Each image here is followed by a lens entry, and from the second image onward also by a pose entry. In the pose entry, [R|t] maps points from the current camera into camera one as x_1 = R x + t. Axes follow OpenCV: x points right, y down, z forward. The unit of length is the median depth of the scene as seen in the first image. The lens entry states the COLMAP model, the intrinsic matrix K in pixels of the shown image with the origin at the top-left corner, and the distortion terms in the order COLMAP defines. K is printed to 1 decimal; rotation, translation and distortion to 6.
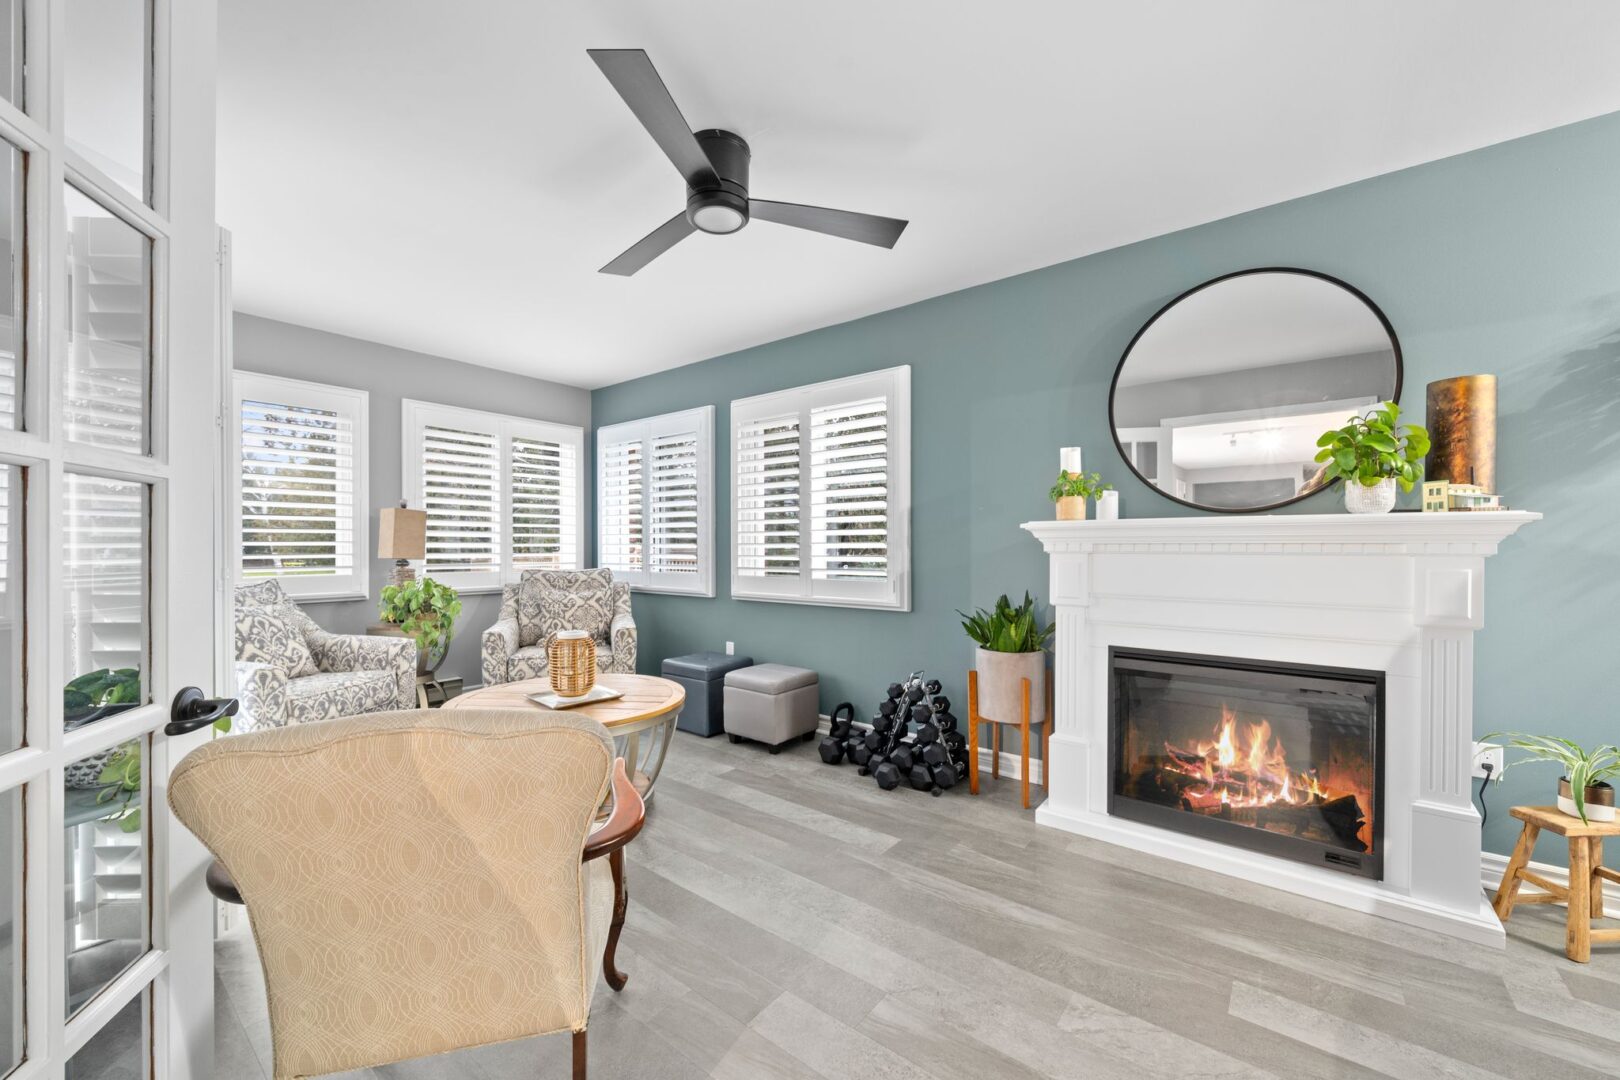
lens RADIAL K [[622.8, 0, 809.4], [0, 622.8, 547.0], [0, 0, 1]] dist [0.000564, 0.000008]
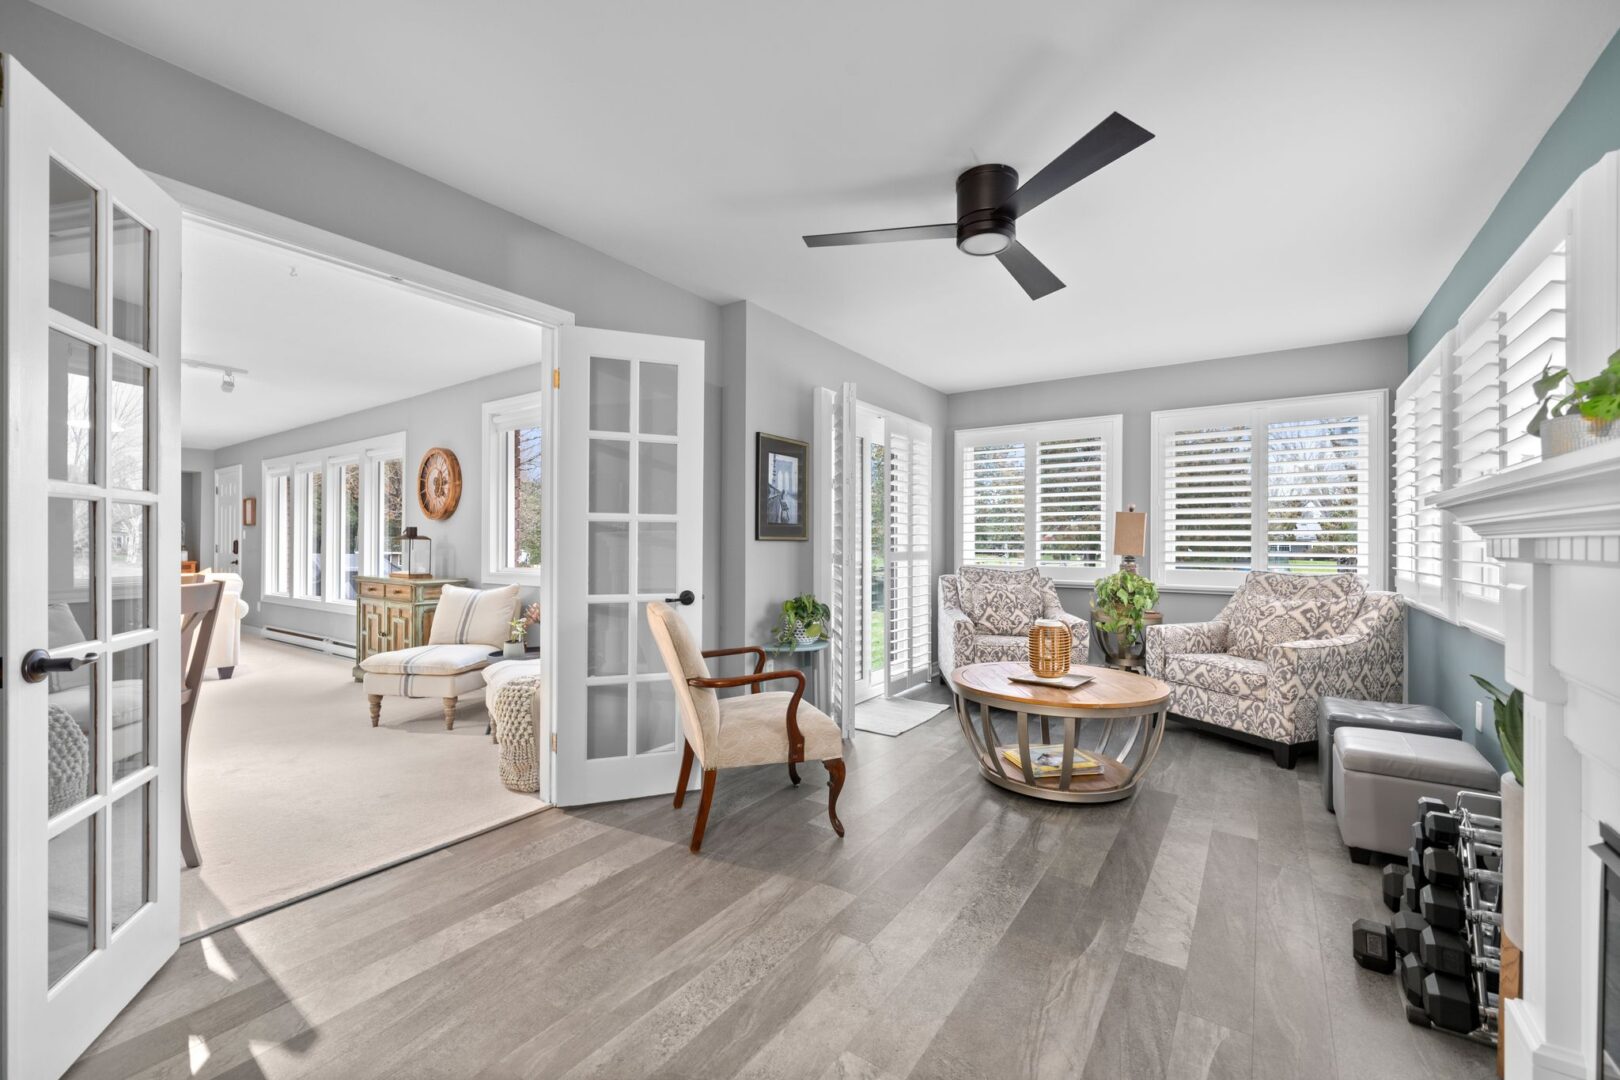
lens RADIAL K [[667.6, 0, 810.0], [0, 667.6, 540.0], [0, 0, 1]] dist [0.000097, -0.000025]
pose [[0.070950, -0.004871, -0.997468, 0.562991], [-0.004303, 0.999977, -0.005189, -0.000681], [0.997471, 0.004660, 0.070928, 0.347772]]
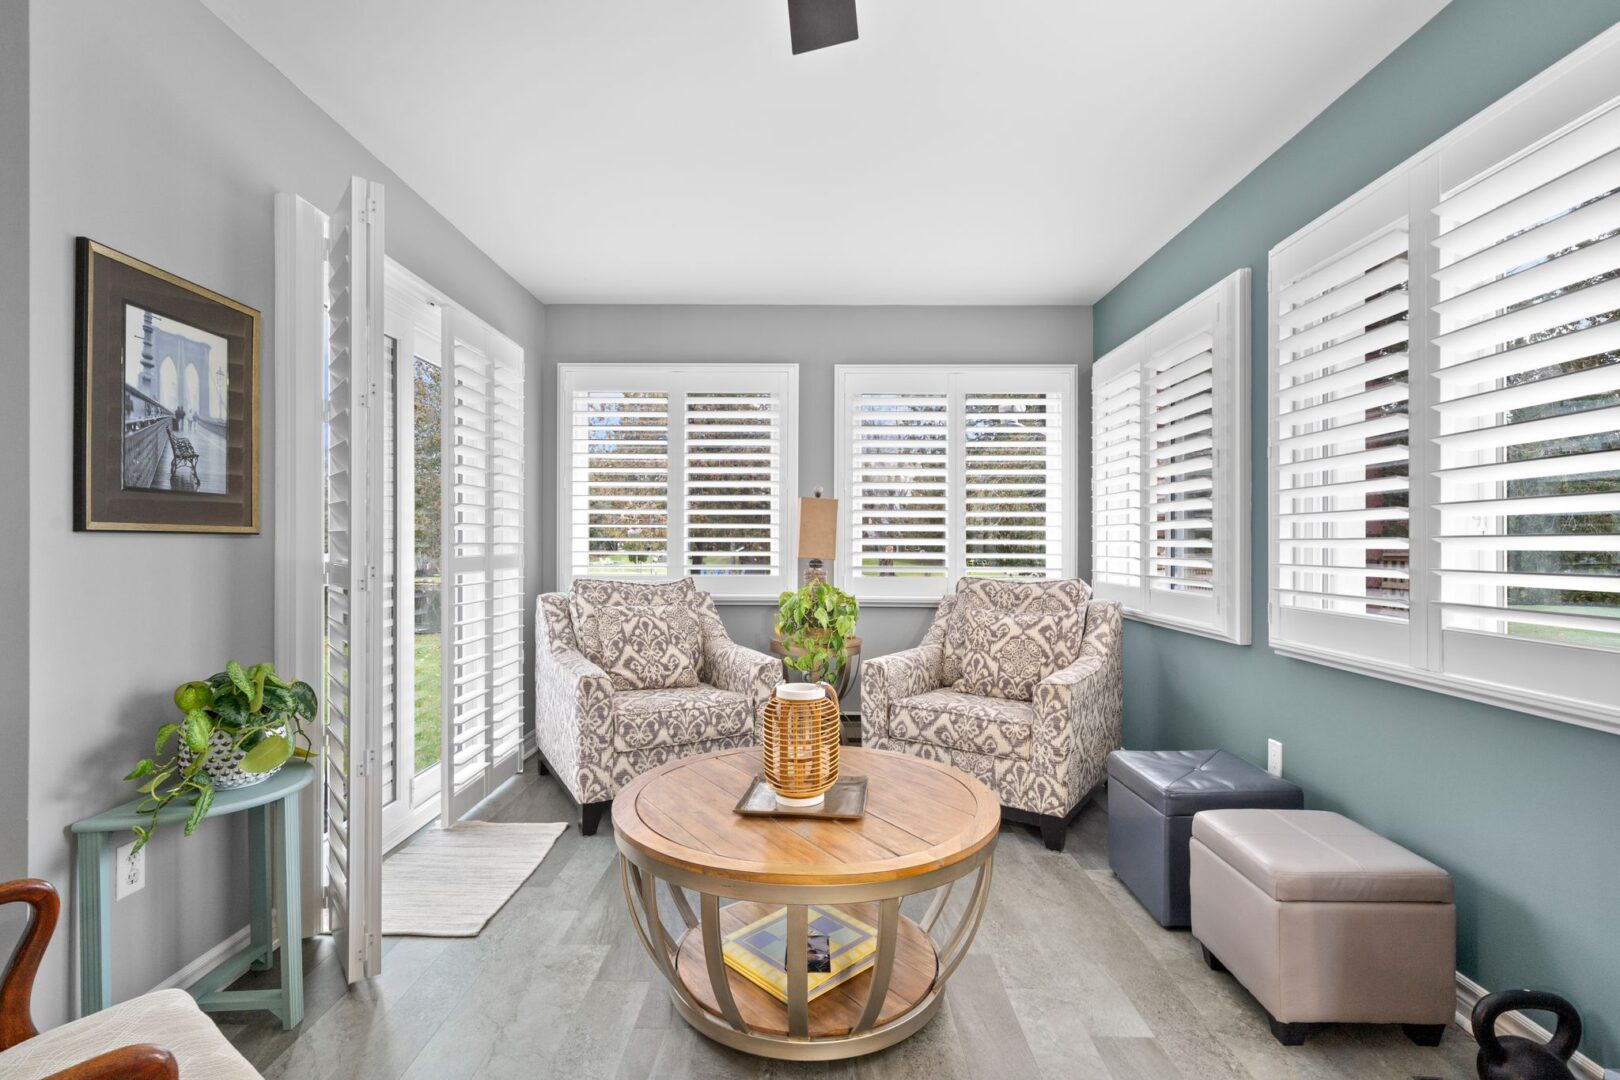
lens RADIAL K [[759.1, 0, 804.0], [0, 759.1, 543.7], [0, 0, 1]] dist [0.000669, 0.000602]
pose [[0.609500, 0.003327, -0.792779, 0.140024], [-0.004933, 0.999988, 0.000404, -0.000830], [0.792771, 0.003665, 0.609509, 0.400633]]
